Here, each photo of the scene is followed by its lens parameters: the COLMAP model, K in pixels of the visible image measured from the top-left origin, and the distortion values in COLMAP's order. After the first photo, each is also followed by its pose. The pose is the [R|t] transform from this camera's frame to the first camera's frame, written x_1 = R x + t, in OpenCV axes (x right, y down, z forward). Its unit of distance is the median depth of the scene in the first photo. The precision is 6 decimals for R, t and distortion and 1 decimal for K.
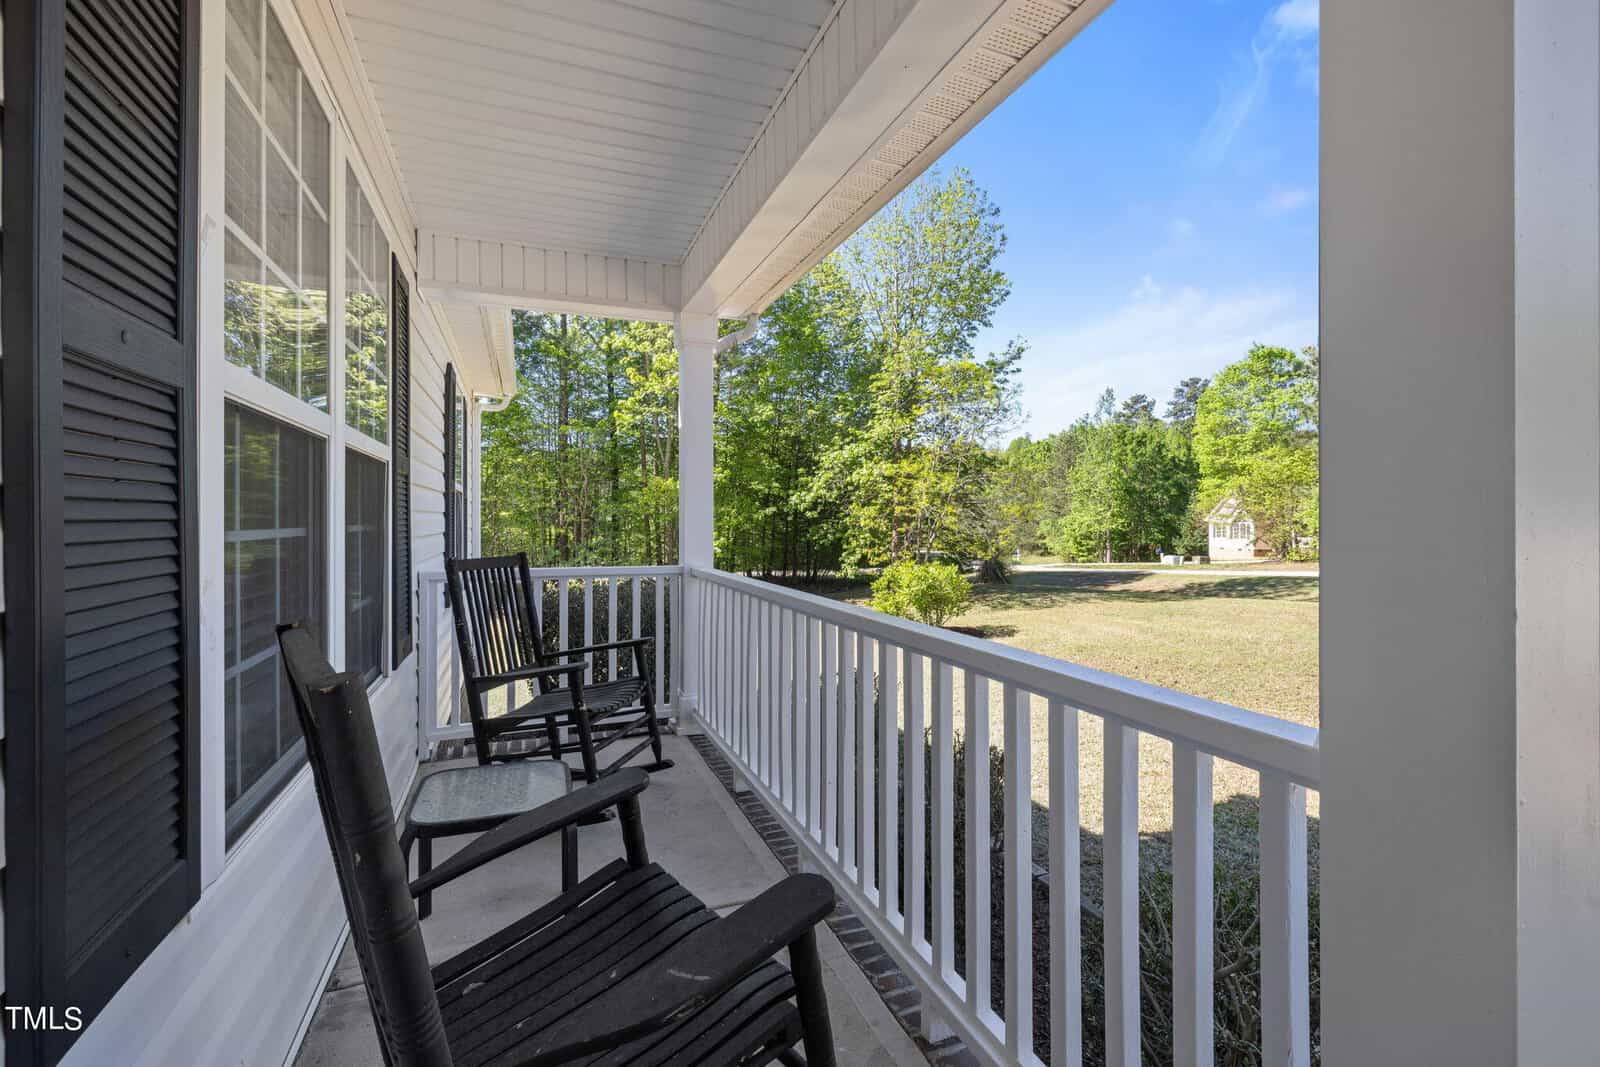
lens RADIAL K [[697.5, 0, 797.1], [0, 697.5, 513.6], [0, 0, 1]] dist [-0.001058, -0.000186]
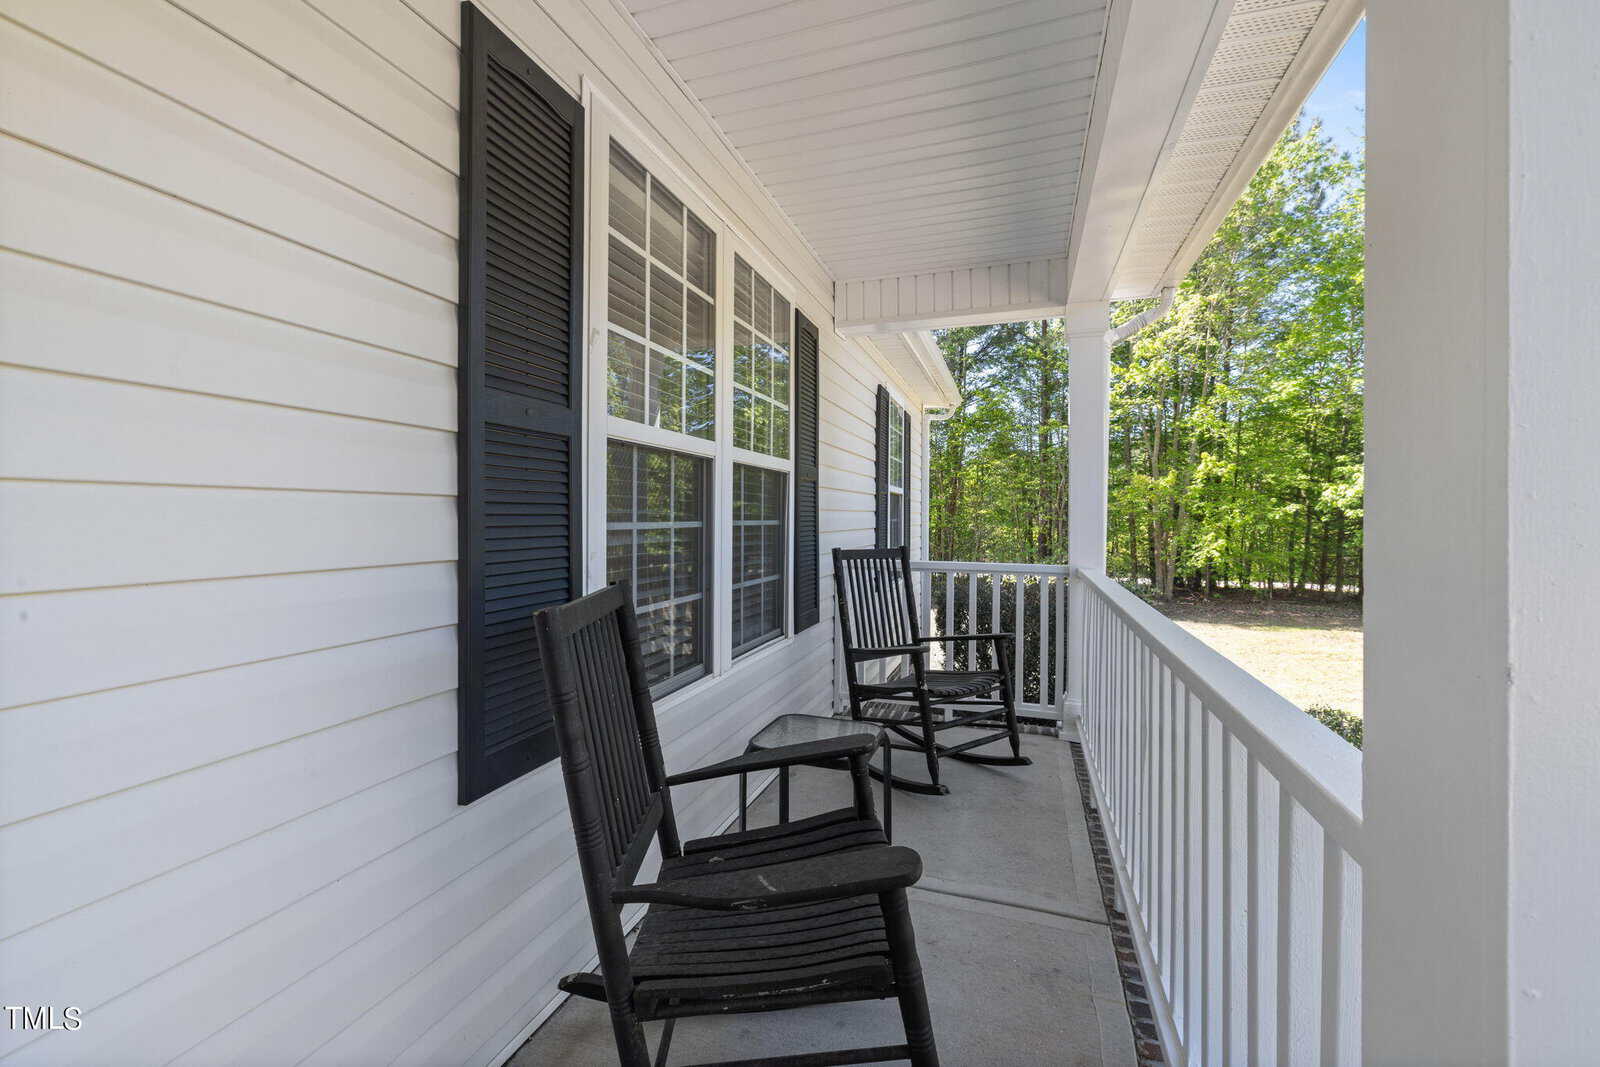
lens RADIAL K [[692.7, 0, 802.2], [0, 692.7, 507.0], [0, 0, 1]] dist [-0.002892, -0.000314]
pose [[0.755945, -0.005795, -0.654609, 0.224941], [0.000204, 0.999963, -0.008617, 0.001835], [0.654635, 0.006381, 0.755918, 0.036080]]
